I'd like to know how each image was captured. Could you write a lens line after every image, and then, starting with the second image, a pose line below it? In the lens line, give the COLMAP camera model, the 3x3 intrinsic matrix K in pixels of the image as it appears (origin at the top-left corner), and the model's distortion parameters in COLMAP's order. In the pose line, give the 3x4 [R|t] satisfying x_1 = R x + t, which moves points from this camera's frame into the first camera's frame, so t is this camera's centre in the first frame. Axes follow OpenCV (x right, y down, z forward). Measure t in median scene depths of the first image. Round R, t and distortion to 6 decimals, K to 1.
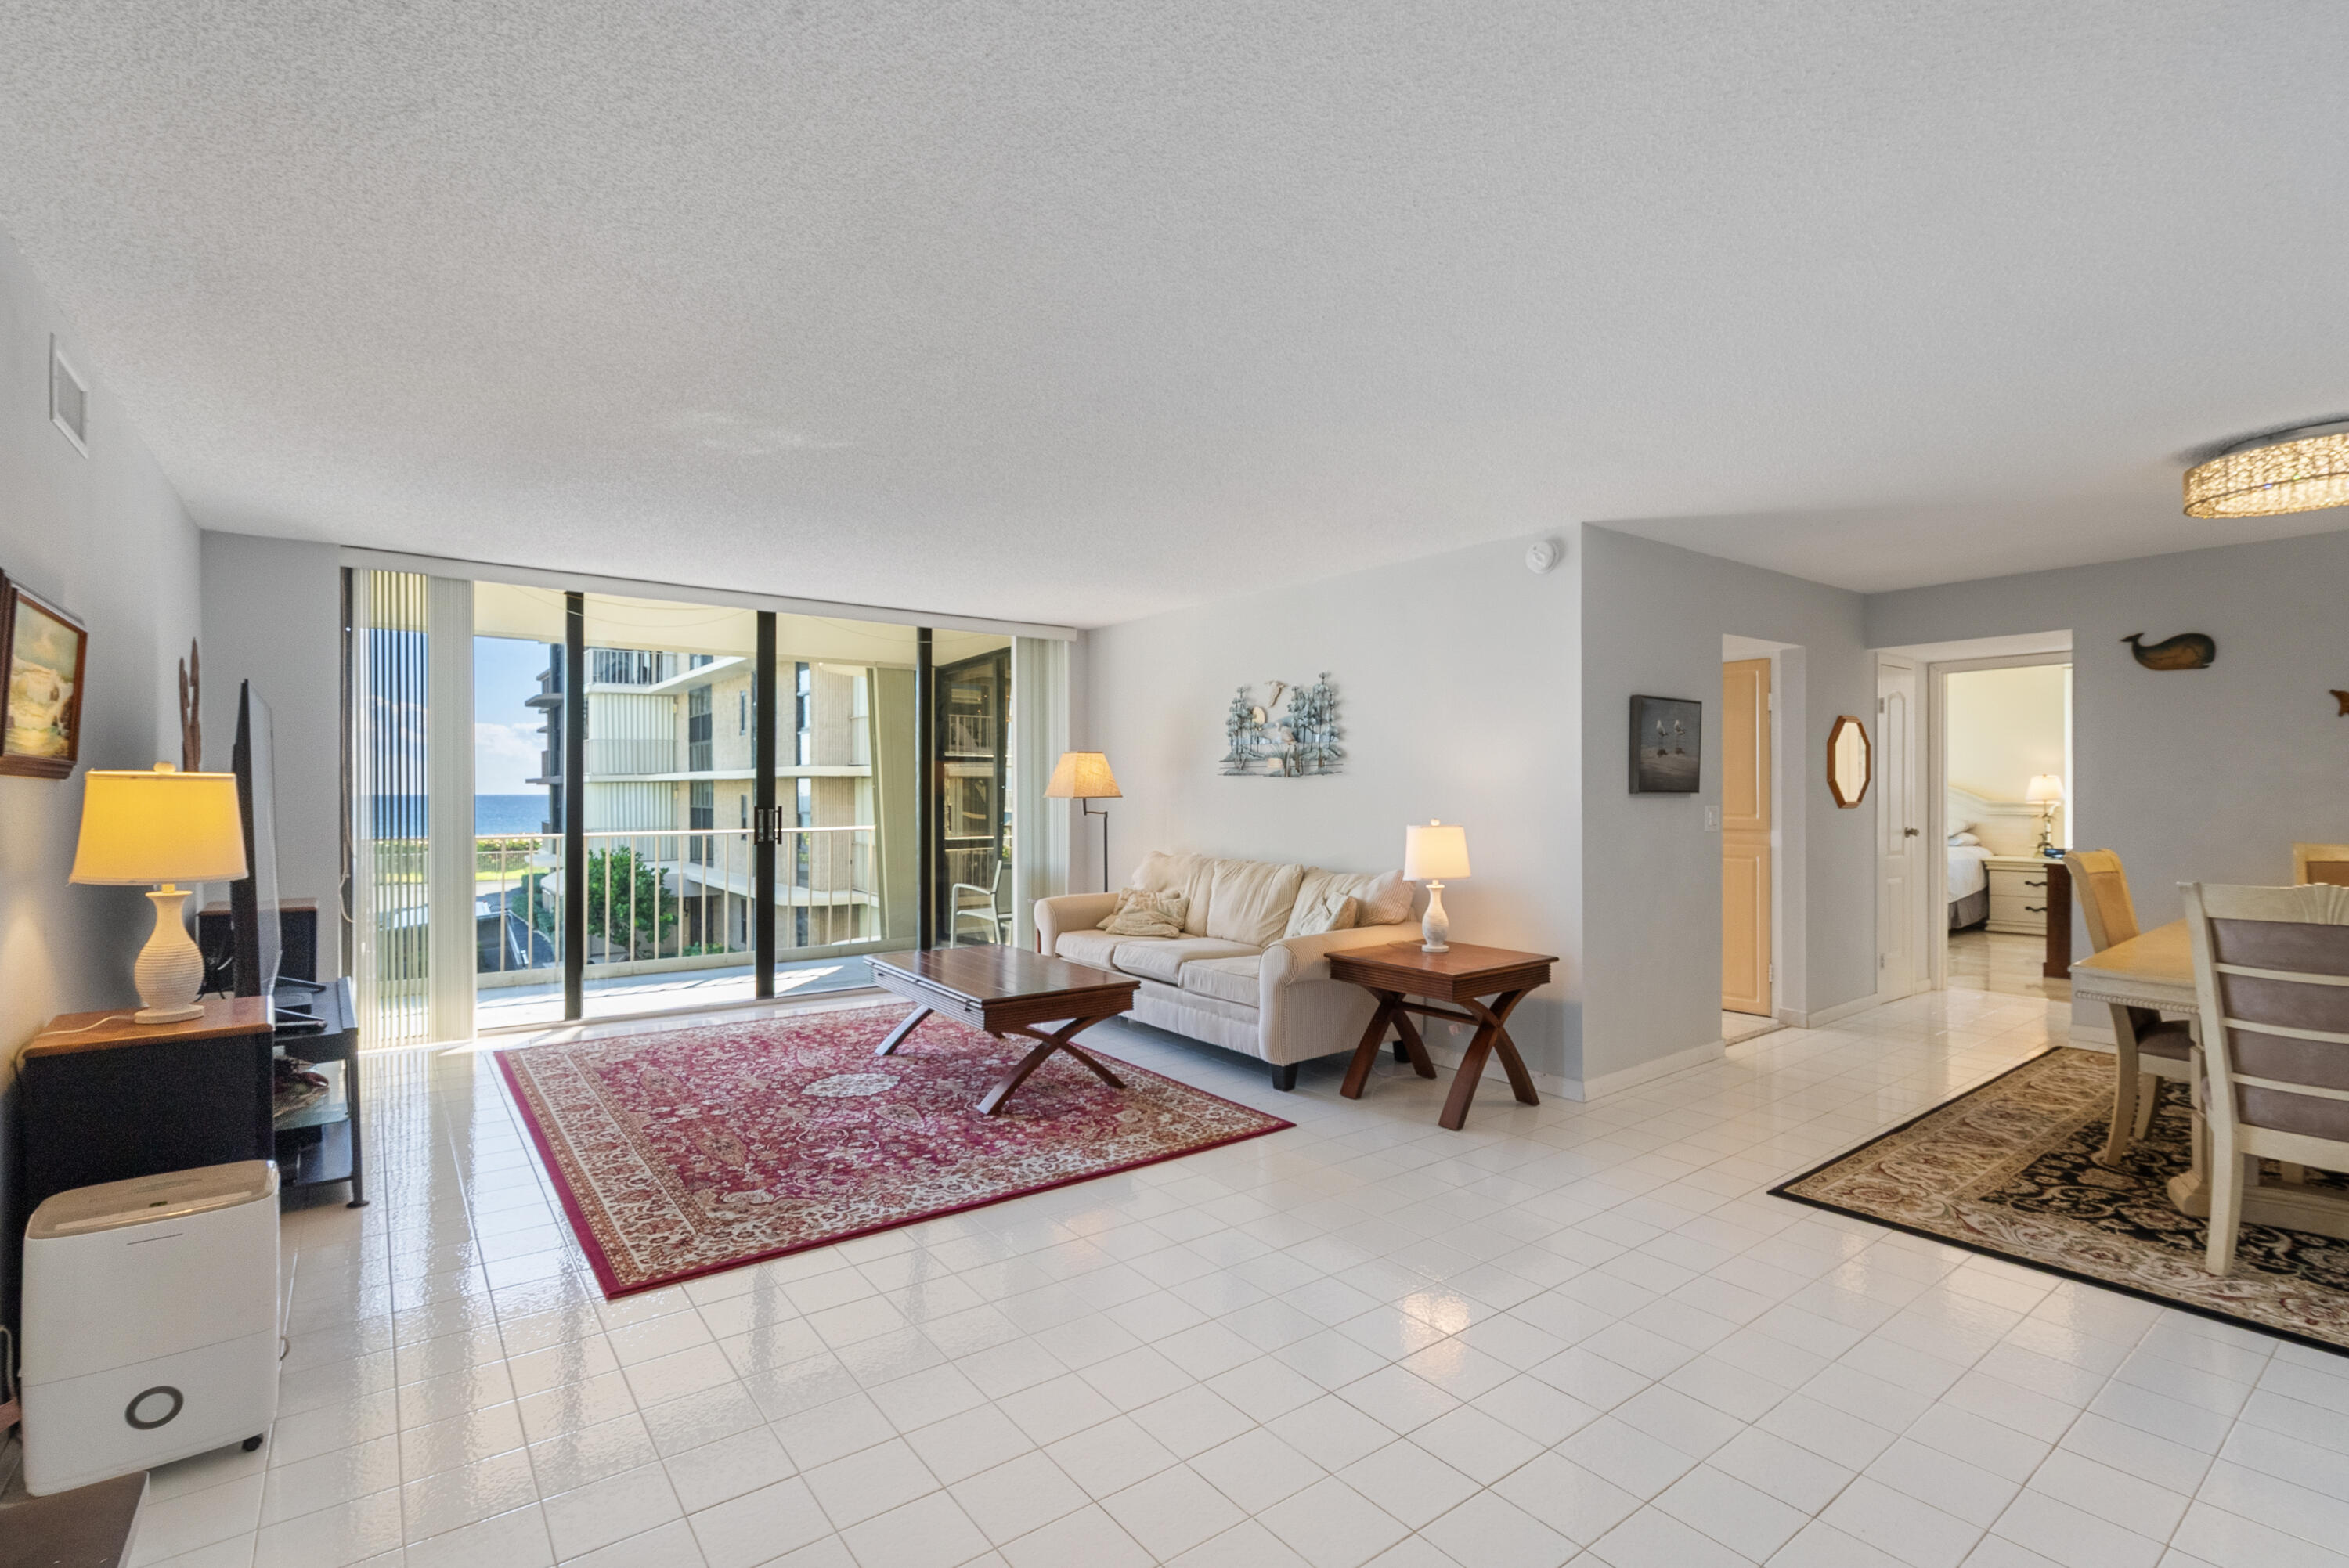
lens RADIAL K [[1072.6, 0, 1175.0], [0, 1072.6, 787.2], [0, 0, 1]] dist [0.005426, 0.000137]
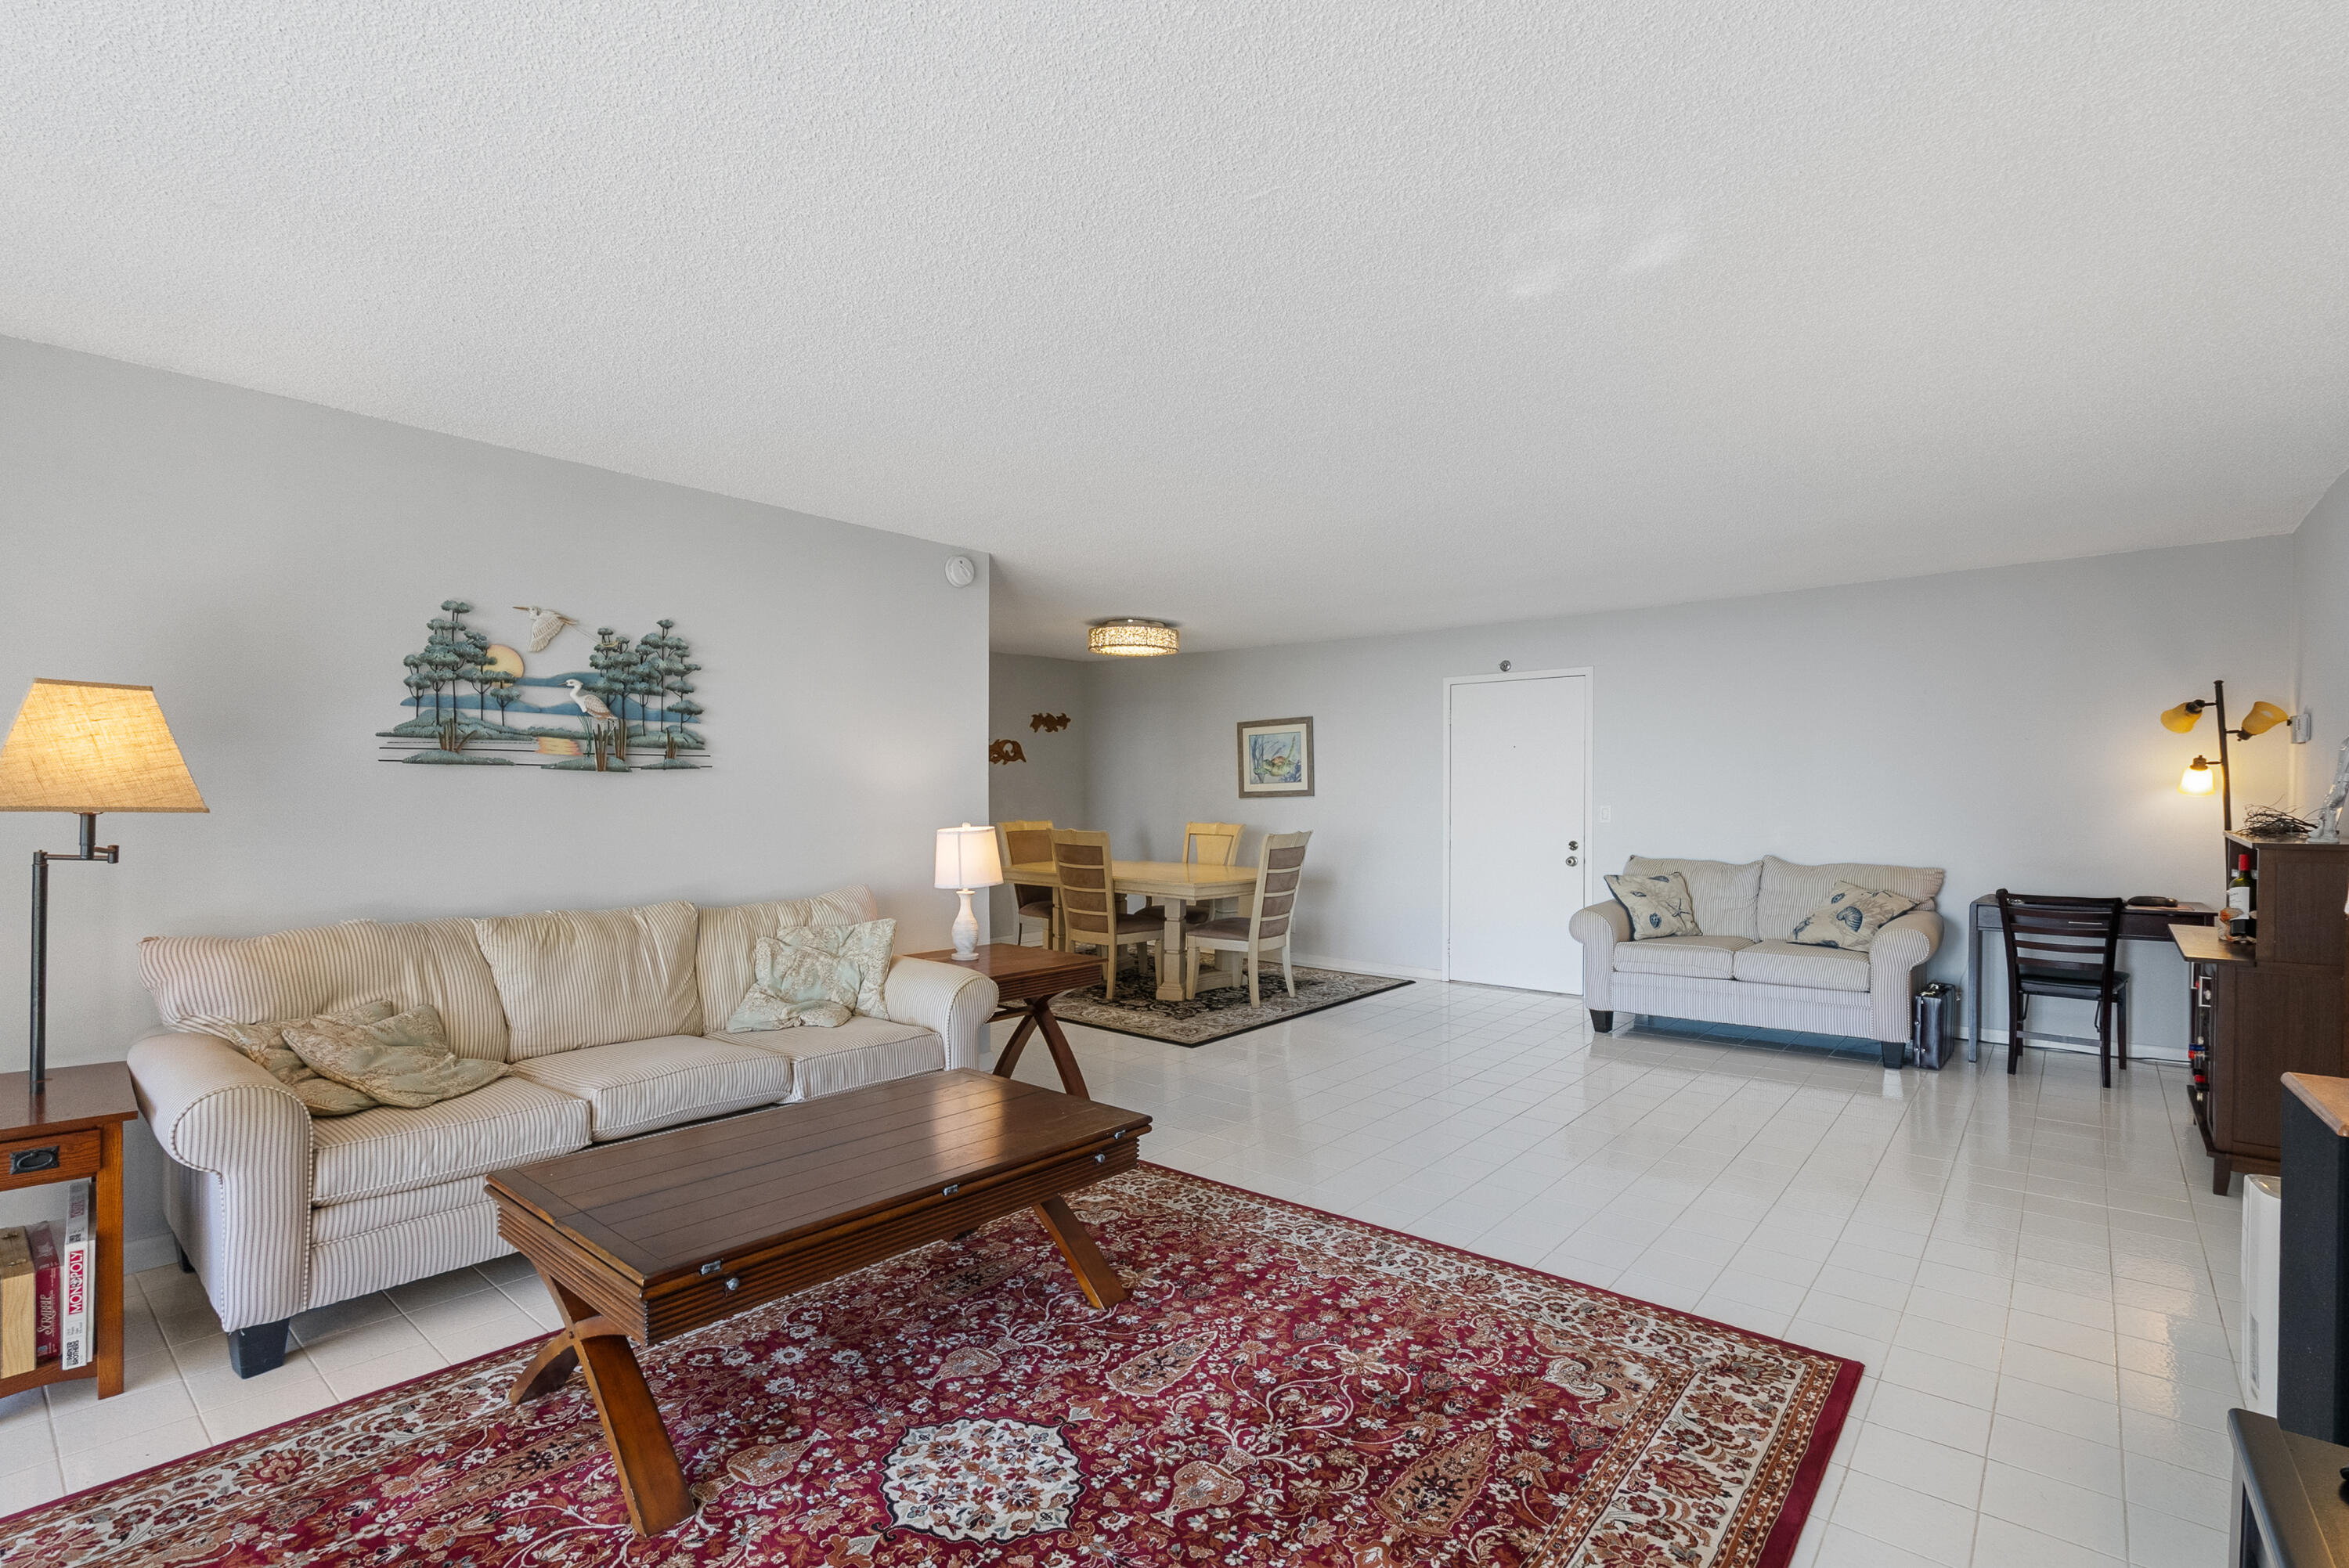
lens RADIAL K [[1072.6, 0, 1171.8], [0, 1072.6, 787.5], [0, 0, 1]] dist [0.005426, 0.000137]
pose [[-0.221061, 0.004583, 0.975249, -0.876314], [-0.008634, 0.999941, -0.006656, 0.002920], [-0.975222, -0.009892, -0.221008, 1.211042]]
